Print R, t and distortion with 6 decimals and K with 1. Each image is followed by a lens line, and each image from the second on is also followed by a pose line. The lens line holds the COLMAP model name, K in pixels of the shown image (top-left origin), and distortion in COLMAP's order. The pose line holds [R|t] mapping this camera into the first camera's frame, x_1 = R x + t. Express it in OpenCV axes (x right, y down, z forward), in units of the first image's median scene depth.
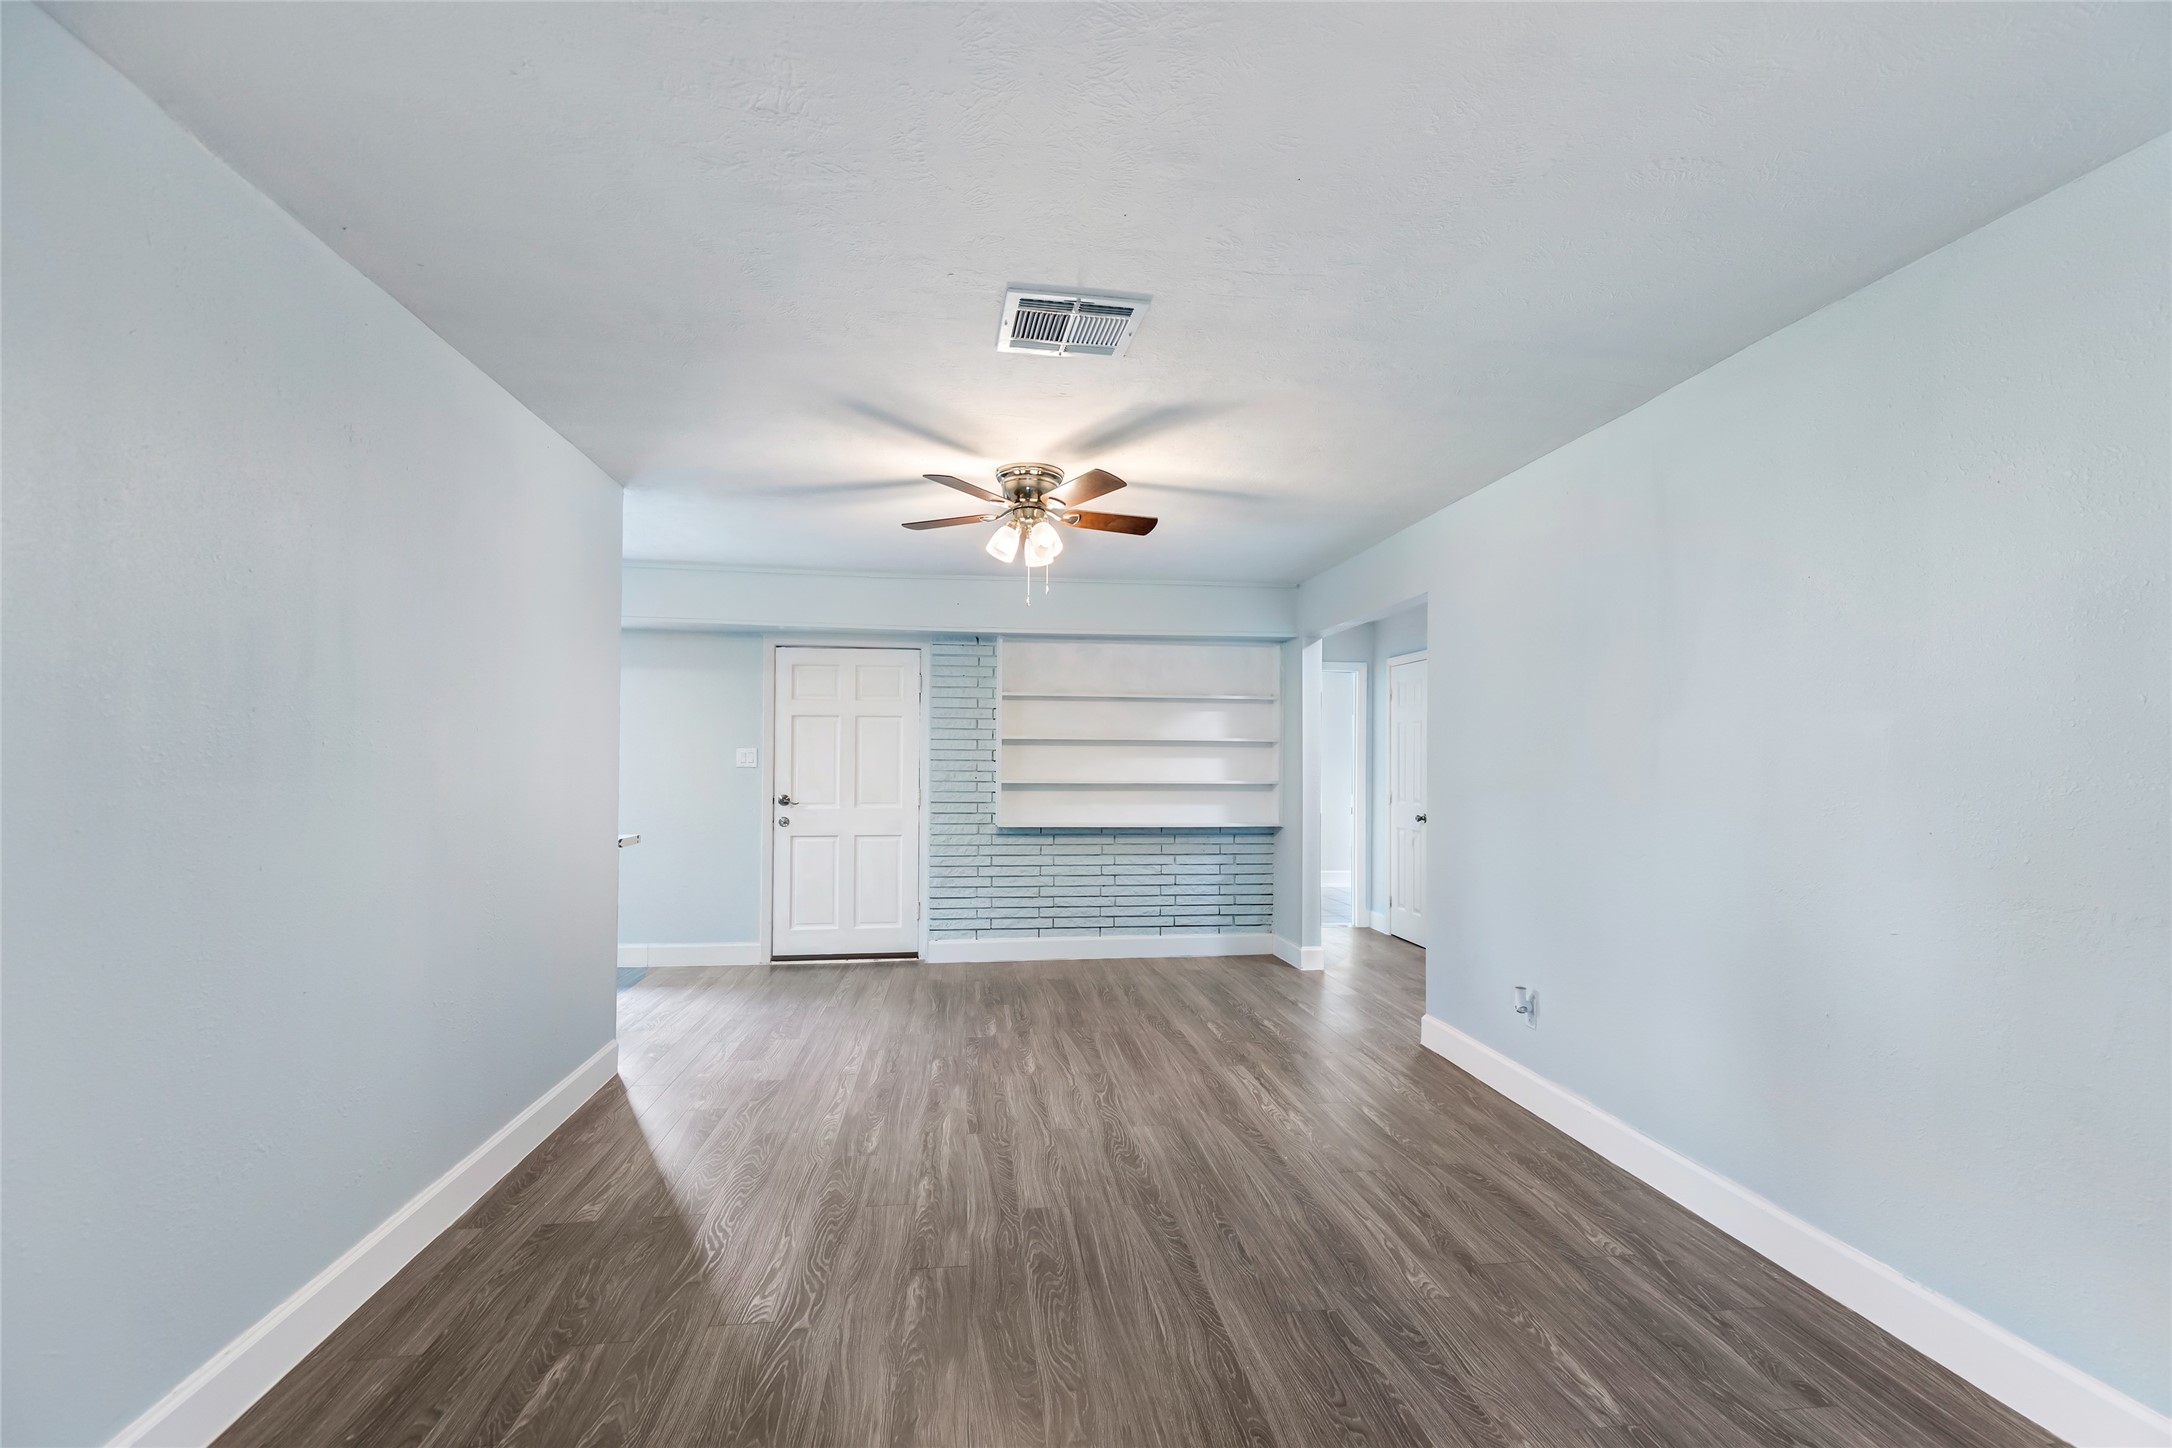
lens RADIAL K [[1012.0, 0, 1093.0], [0, 1012.0, 743.6], [0, 0, 1]] dist [0.002141, 0.000423]
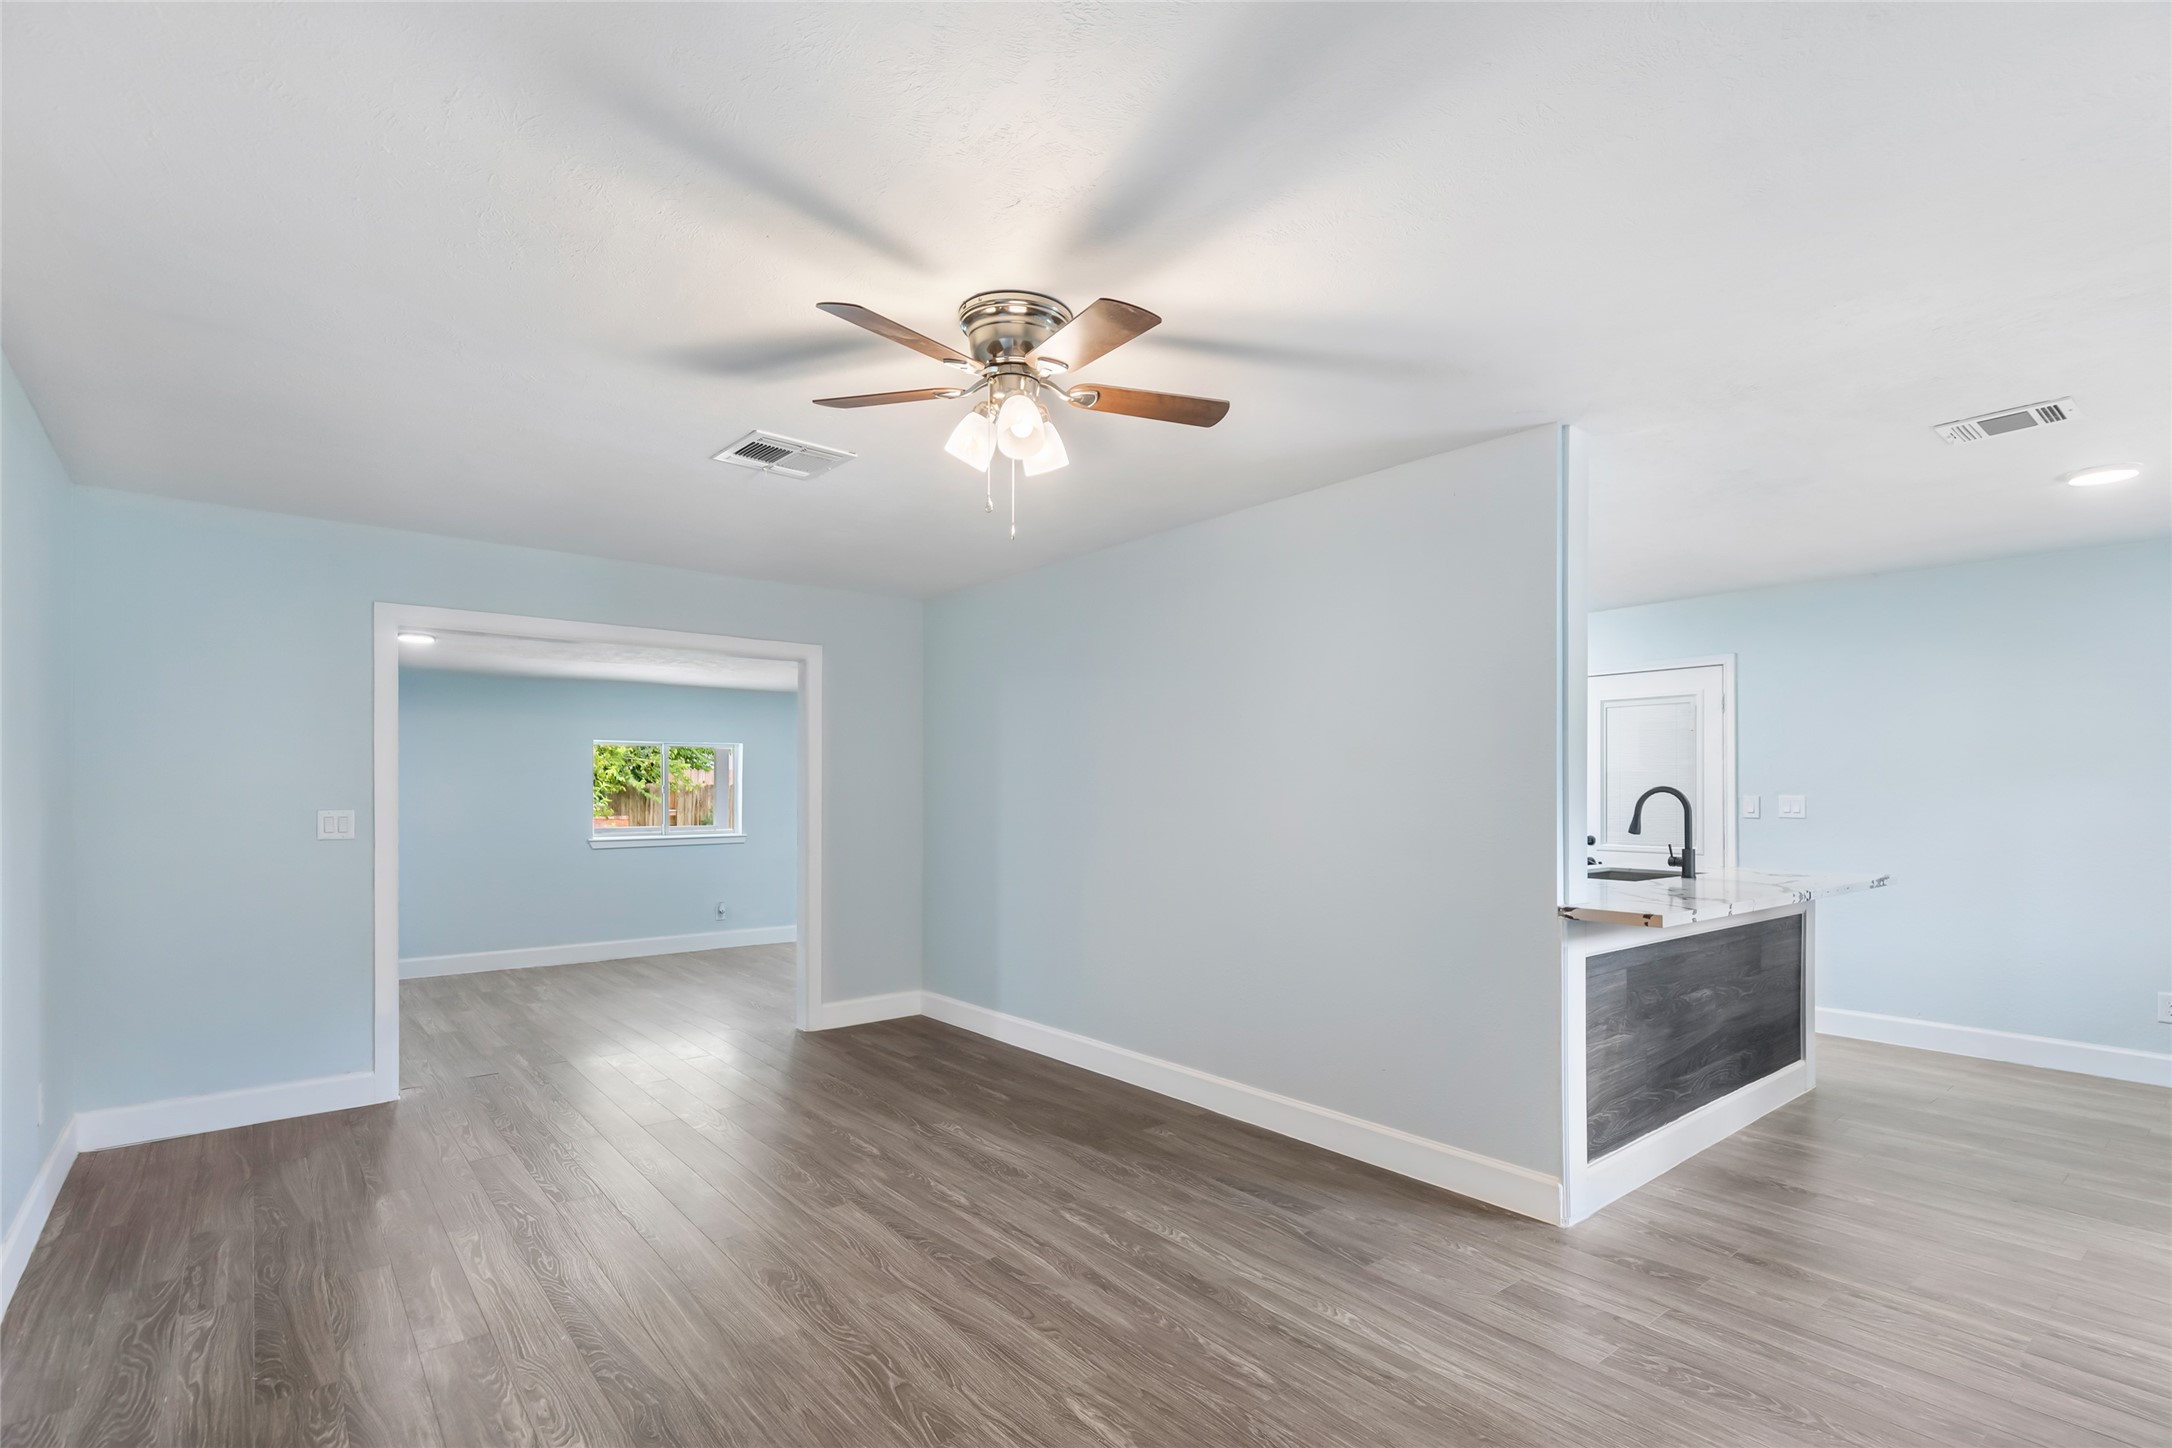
lens RADIAL K [[1025.9, 0, 1079.7], [0, 1025.9, 764.6], [0, 0, 1]] dist [-0.001744, -0.000460]
pose [[-0.854747, -0.020858, -0.518625, 0.244687], [0.003423, 0.998944, -0.045816, 0.032087], [0.519033, -0.040936, -0.853774, 1.701414]]
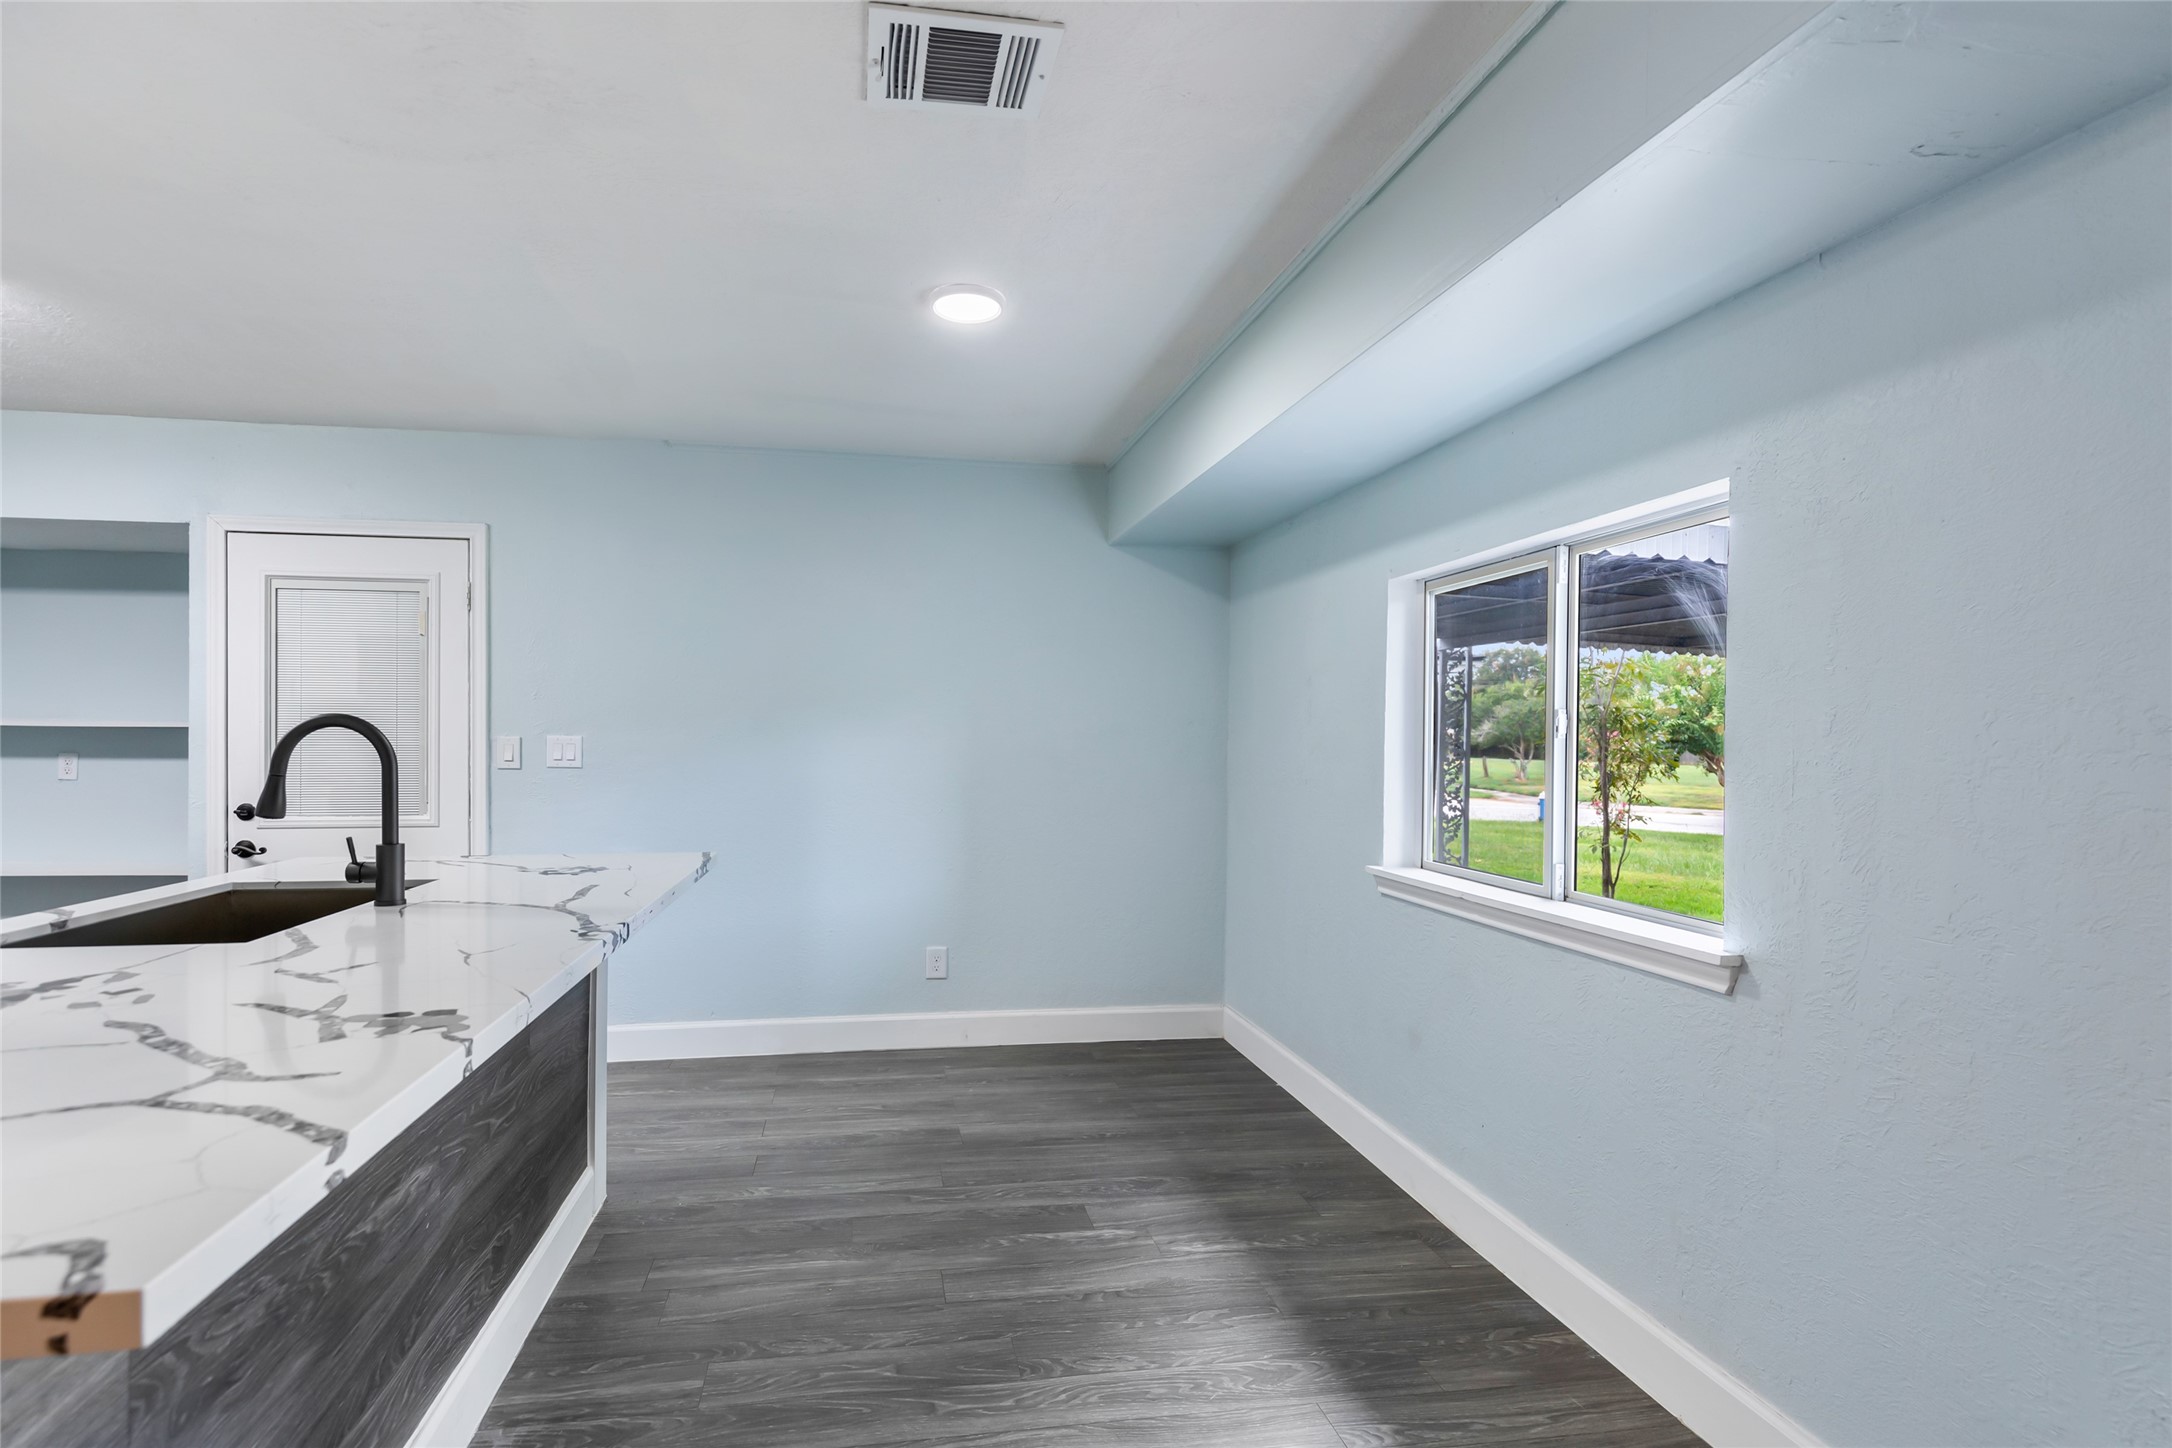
lens RADIAL K [[1025.9, 0, 1079.7], [0, 1025.9, 764.6], [0, 0, 1]] dist [-0.001744, -0.000460]
pose [[0.066877, 0.021228, -0.997535, -0.378167], [0.013955, 0.999656, 0.022209, 0.025413], [0.997664, -0.015406, 0.066557, 1.397712]]
